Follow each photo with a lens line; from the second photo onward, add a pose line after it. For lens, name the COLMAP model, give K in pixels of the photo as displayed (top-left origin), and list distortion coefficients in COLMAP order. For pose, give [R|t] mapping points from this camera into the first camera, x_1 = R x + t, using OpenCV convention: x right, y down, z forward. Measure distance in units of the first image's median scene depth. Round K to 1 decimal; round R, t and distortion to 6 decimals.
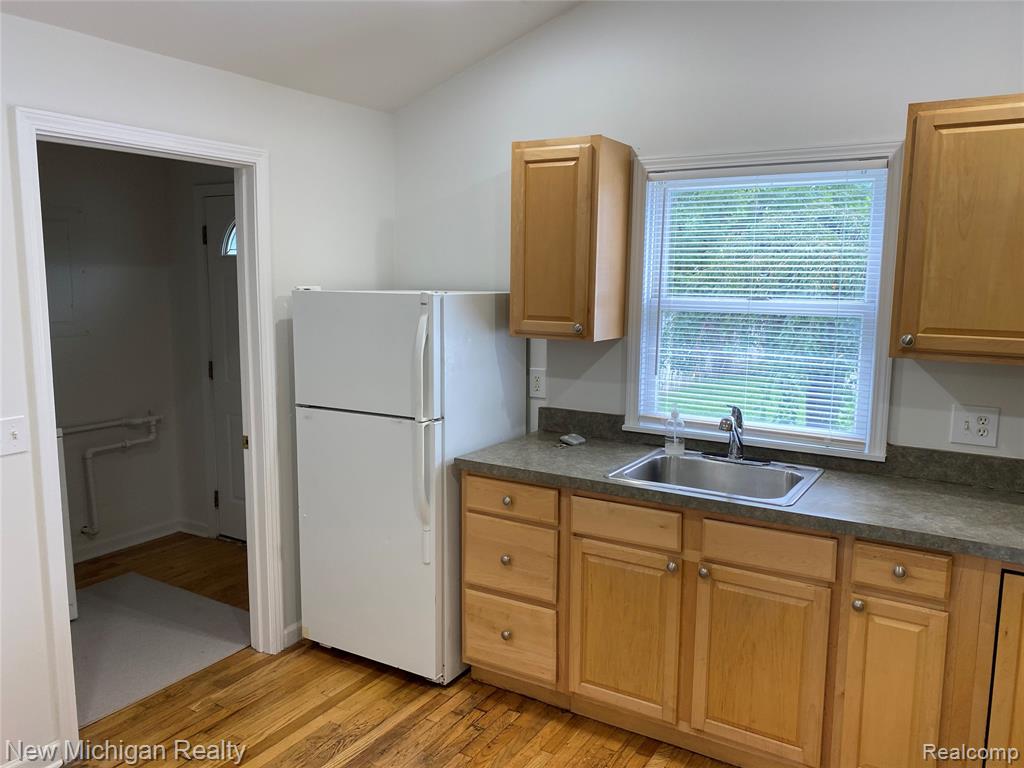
lens RADIAL K [[797.4, 0, 512.0], [0, 797.4, 384.0], [0, 0, 1]] dist [0.063794, -0.100957]
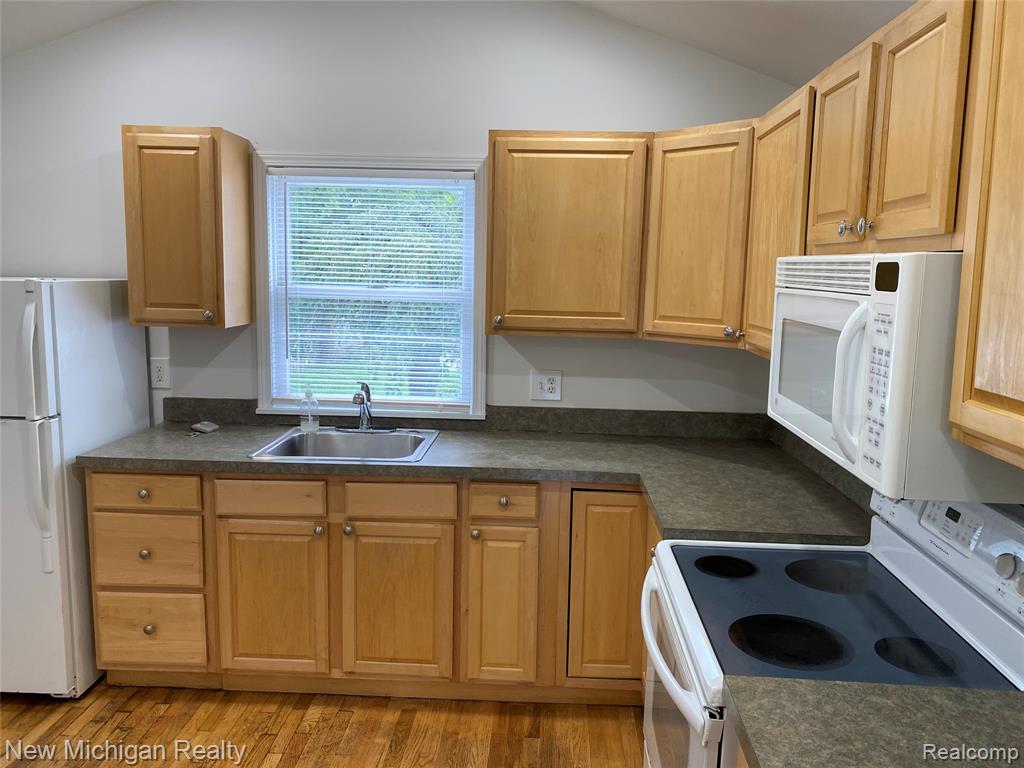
lens RADIAL K [[781.2, 0, 512.0], [0, 781.2, 384.0], [0, 0, 1]] dist [0.093399, -0.092282]
pose [[0.880283, -0.062363, 0.470332, -0.057788], [0.054762, 0.998053, 0.029840, 0.008306], [-0.471278, -0.000511, 0.881985, -0.072689]]
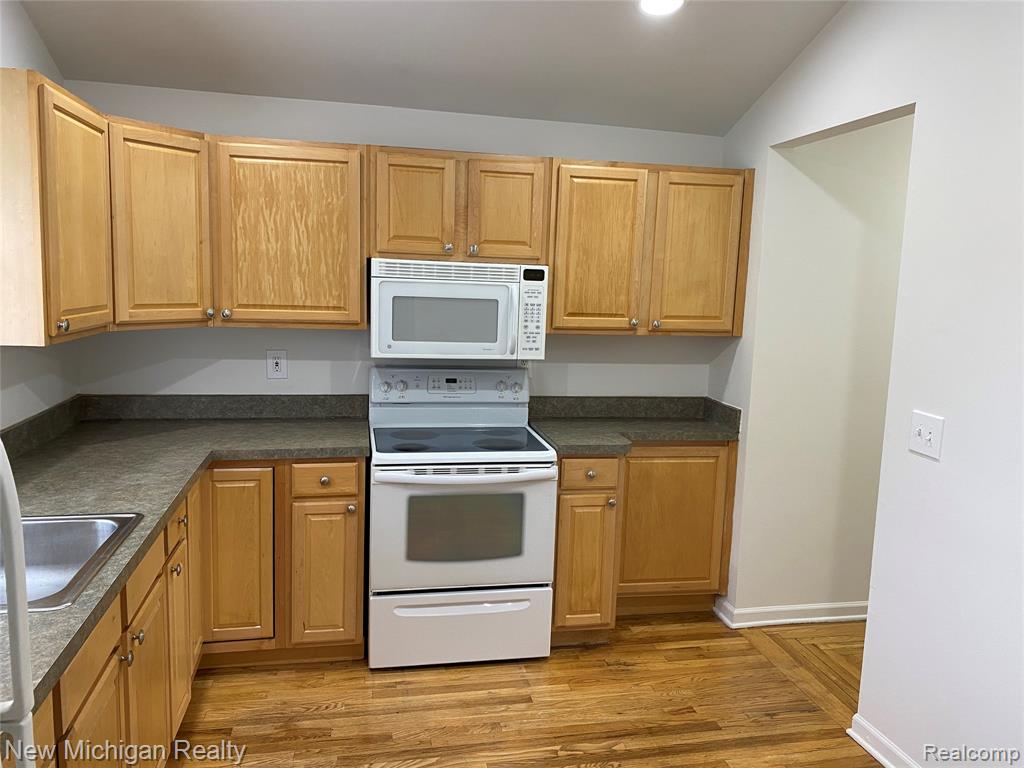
lens RADIAL K [[781.2, 0, 512.0], [0, 781.2, 384.0], [0, 0, 1]] dist [0.093399, -0.092282]
pose [[-0.684631, -0.127698, 0.717617, -0.560673], [0.063504, 0.970340, 0.233254, -0.174606], [-0.726118, 0.205265, -0.656216, 1.268991]]
